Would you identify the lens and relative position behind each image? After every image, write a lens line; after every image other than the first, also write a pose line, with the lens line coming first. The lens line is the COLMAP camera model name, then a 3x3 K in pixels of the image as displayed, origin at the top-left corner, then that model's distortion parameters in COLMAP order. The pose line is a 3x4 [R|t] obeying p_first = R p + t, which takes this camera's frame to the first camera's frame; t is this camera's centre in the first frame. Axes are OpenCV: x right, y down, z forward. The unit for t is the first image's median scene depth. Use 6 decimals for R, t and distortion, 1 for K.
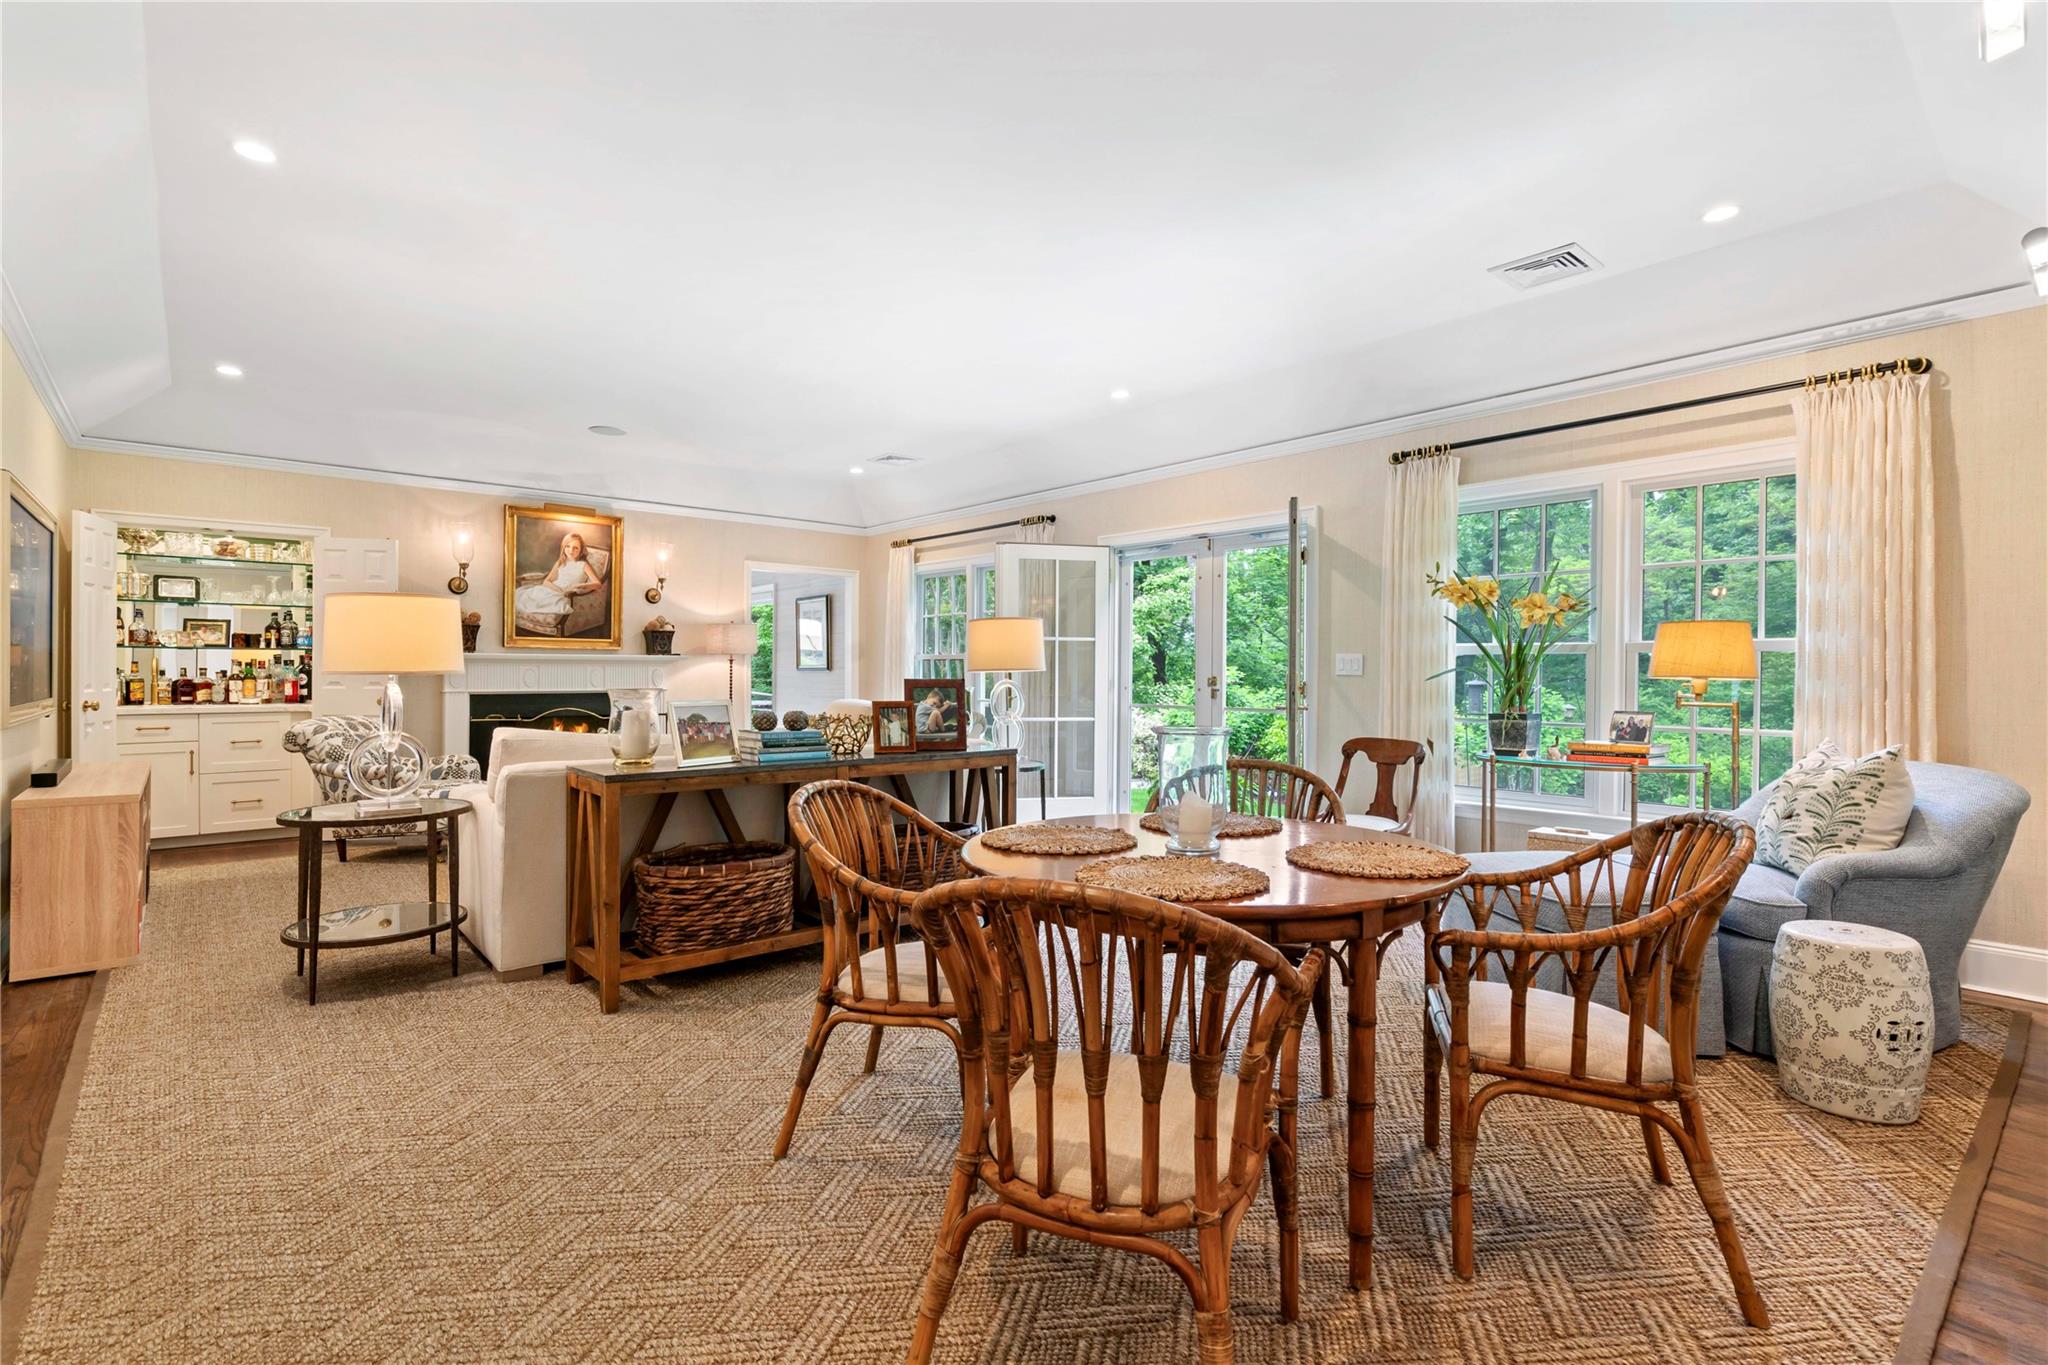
lens RADIAL K [[920.9, 0, 1007.9], [0, 920.9, 672.8], [0, 0, 1]] dist [-0.006615, 0.002018]
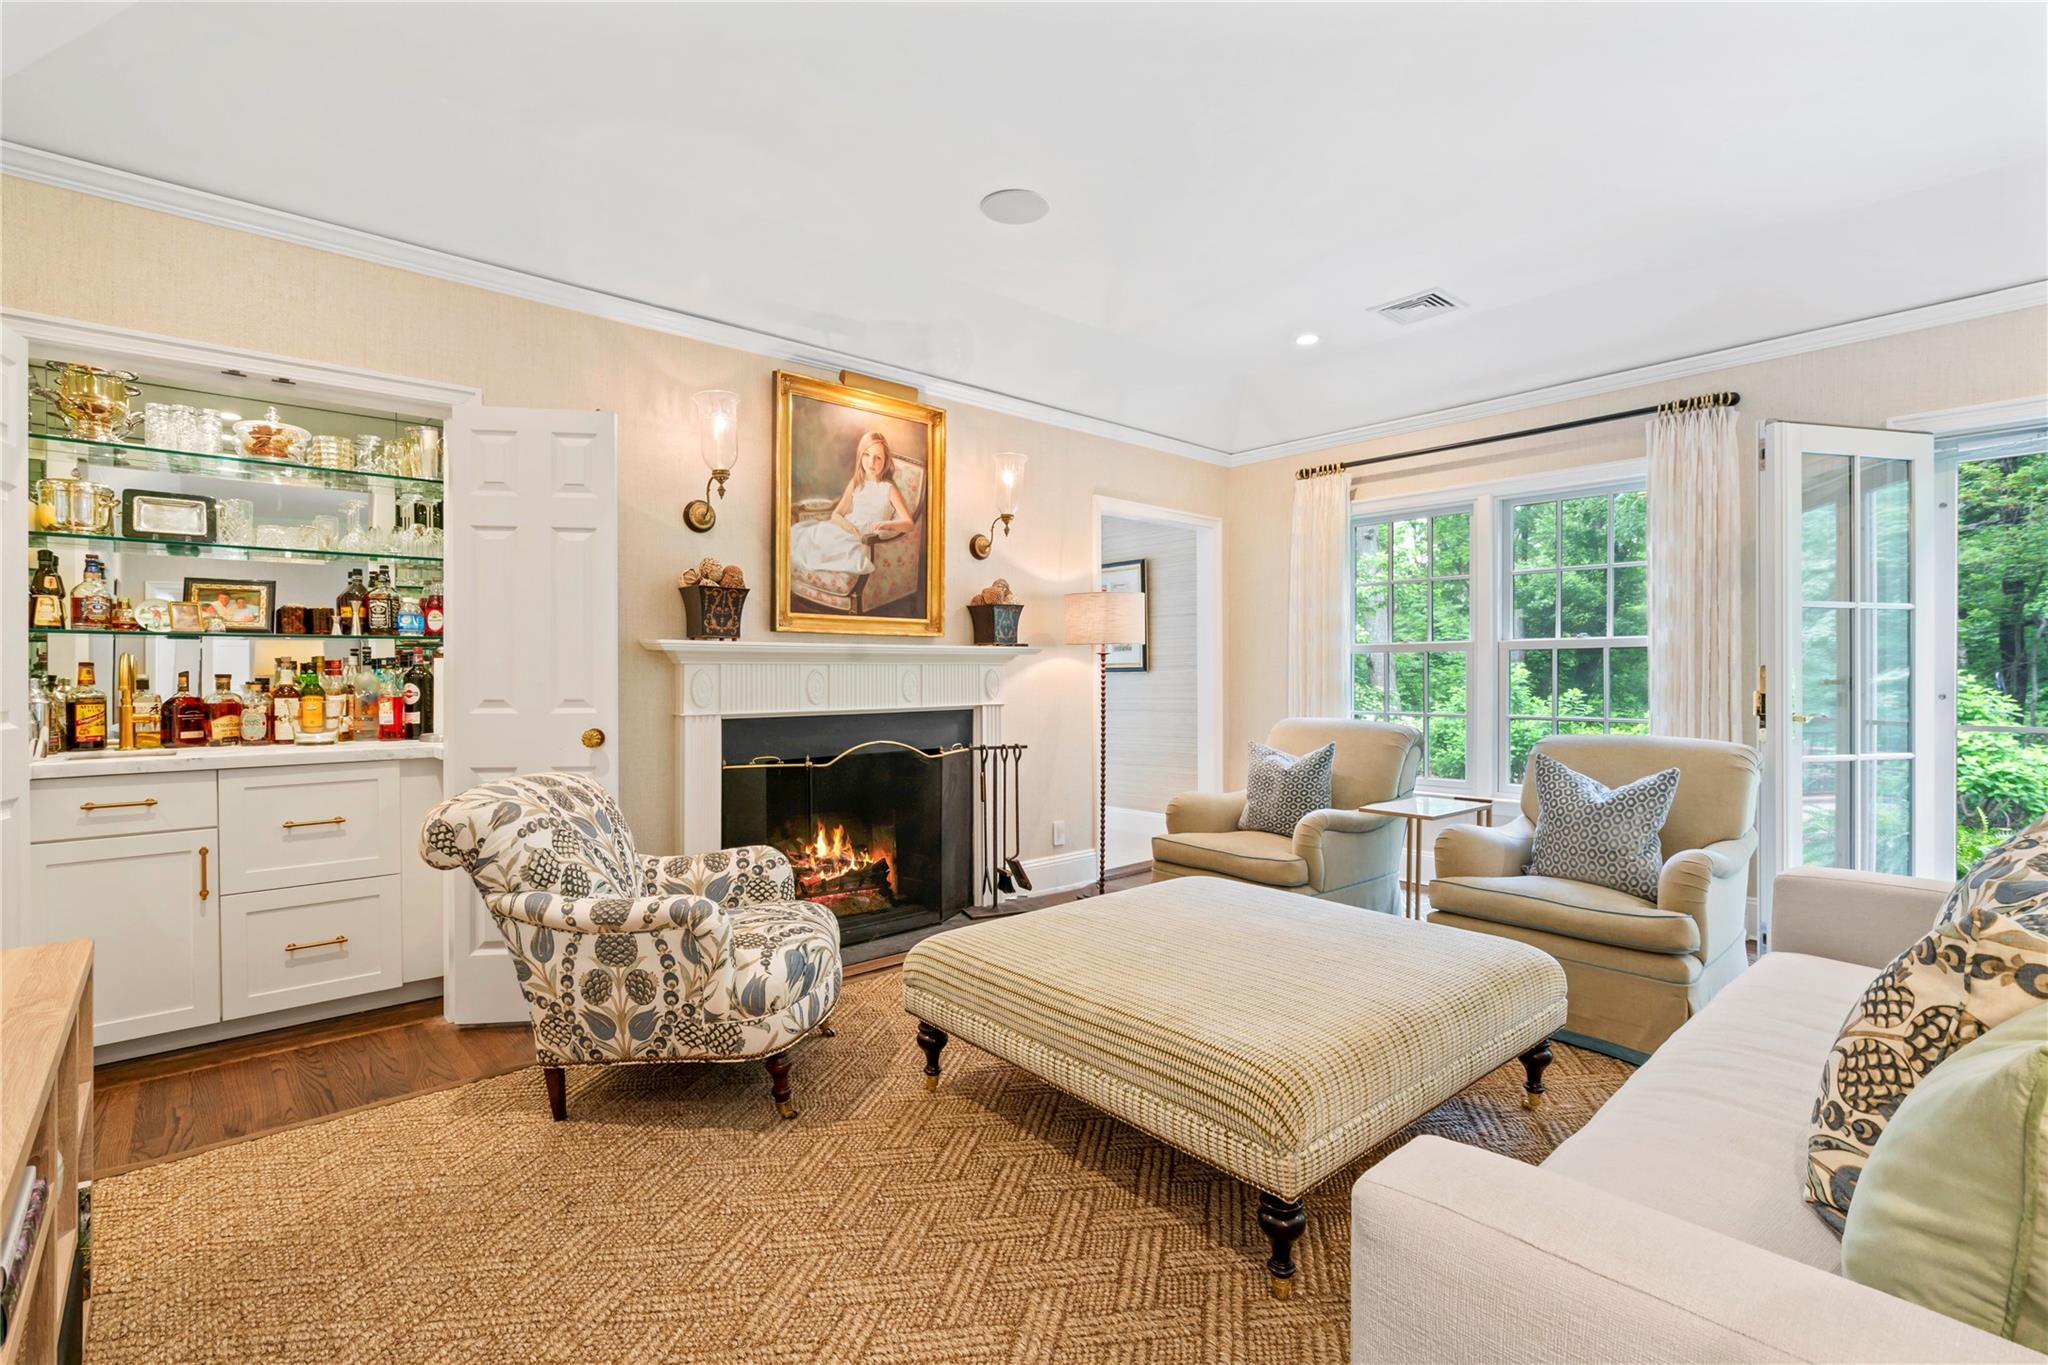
lens RADIAL K [[920.9, 0, 1021.6], [0, 920.9, 676.1], [0, 0, 1]] dist [-0.006615, 0.002018]
pose [[0.999940, -0.008354, 0.007069, -0.421121], [0.008347, 0.999965, 0.001025, -0.000983], [-0.007077, -0.000966, 0.999974, 0.468899]]
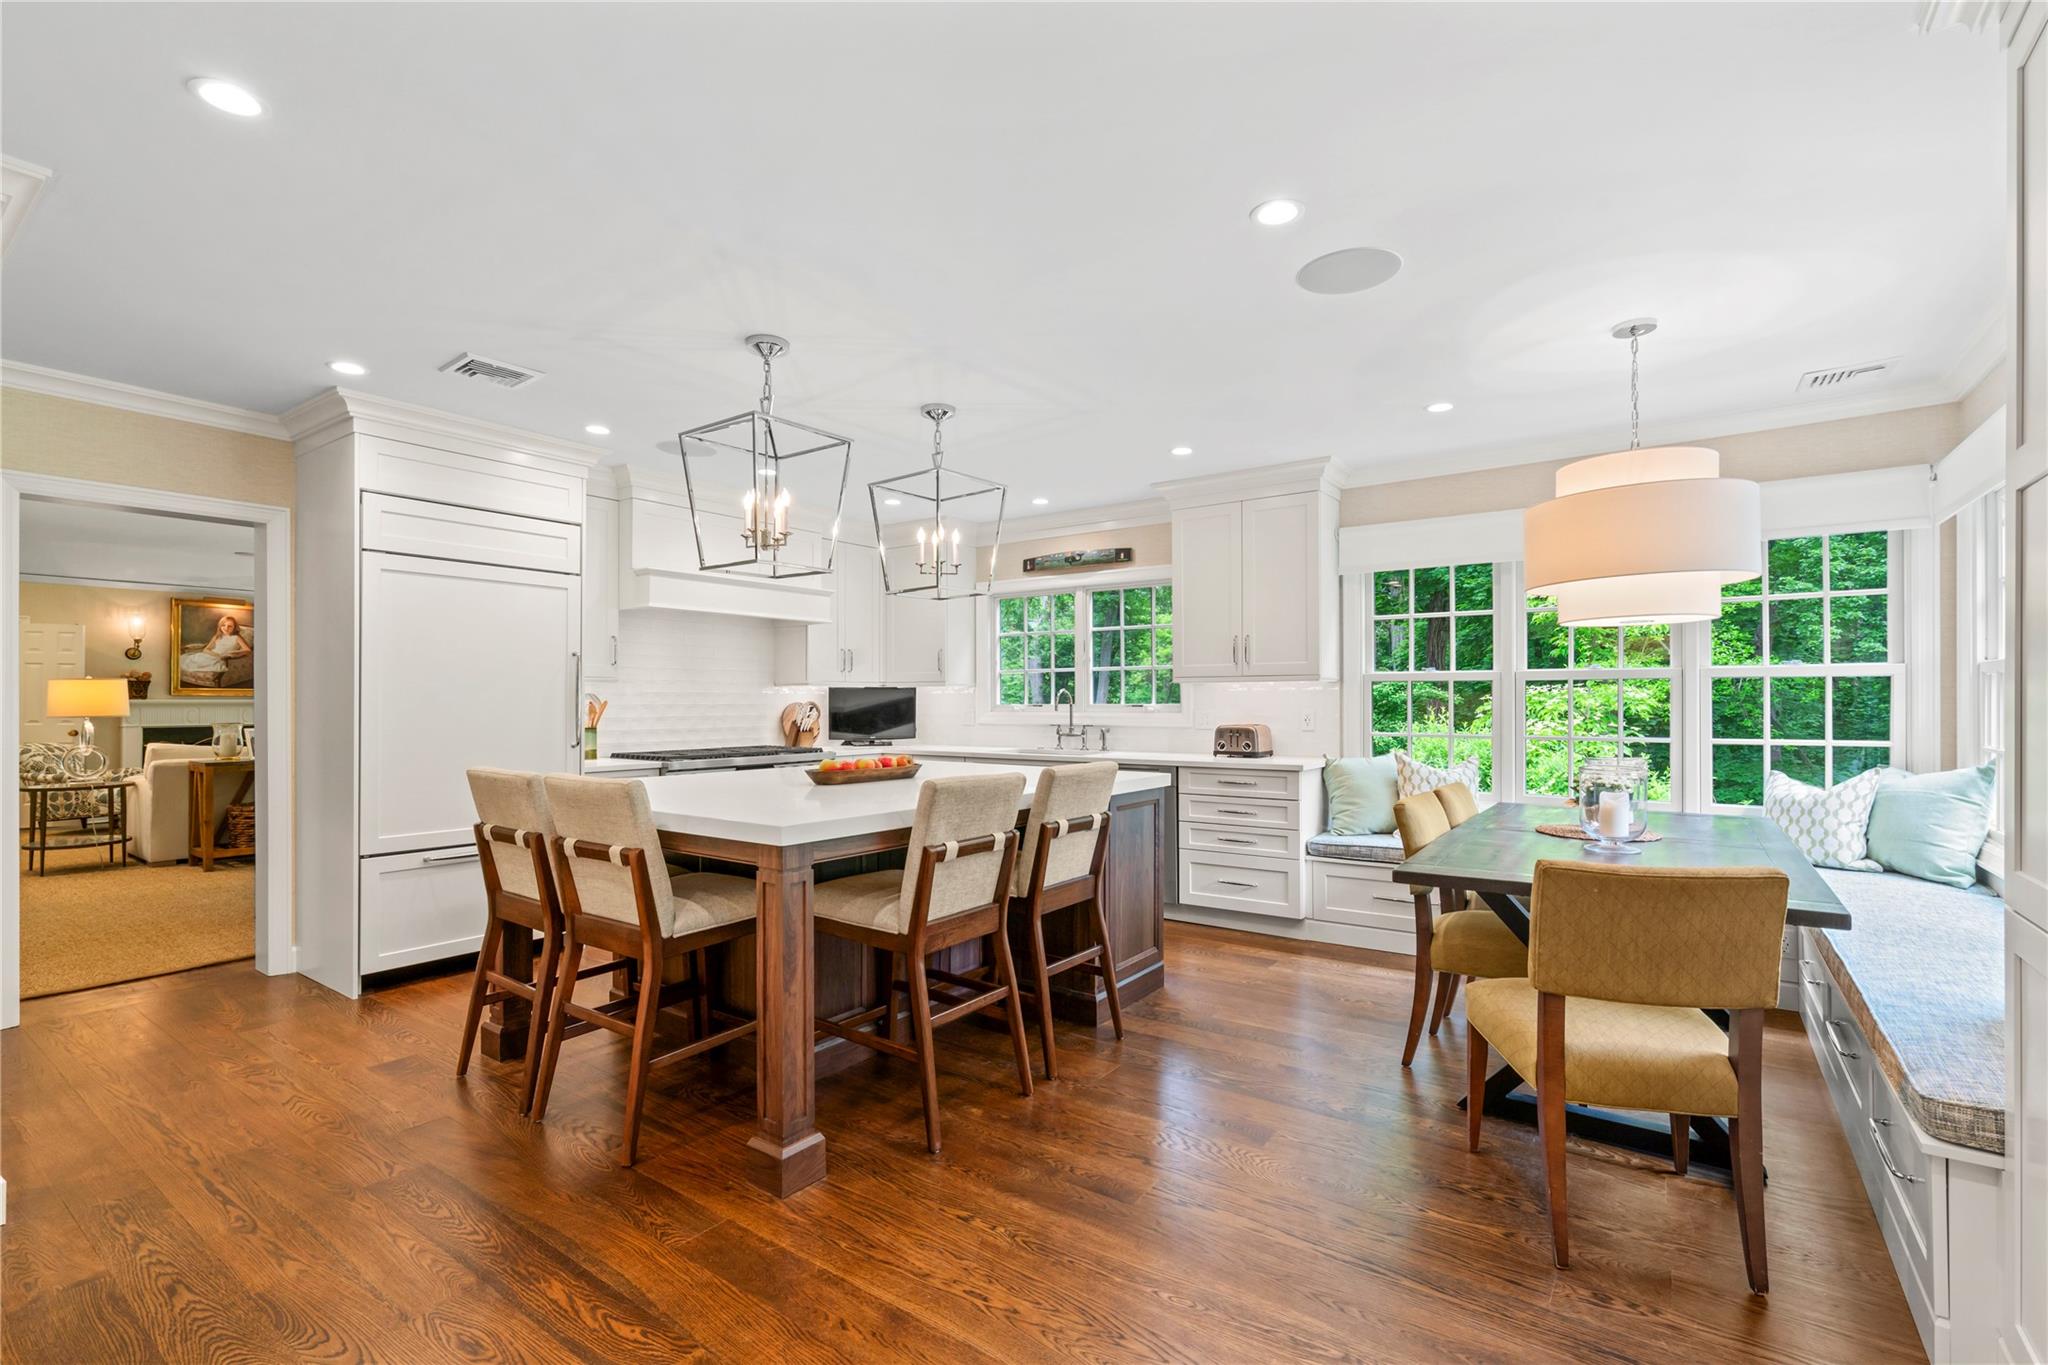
lens RADIAL K [[920.9, 0, 1024.0], [0, 920.9, 691.0], [0, 0, 1]] dist [-0.006615, 0.002018]
pose [[0.975417, -0.004433, 0.220322, 0.469150], [0.006712, 0.999931, -0.009595, -0.012438], [-0.220265, 0.010838, 0.975380, -0.744688]]
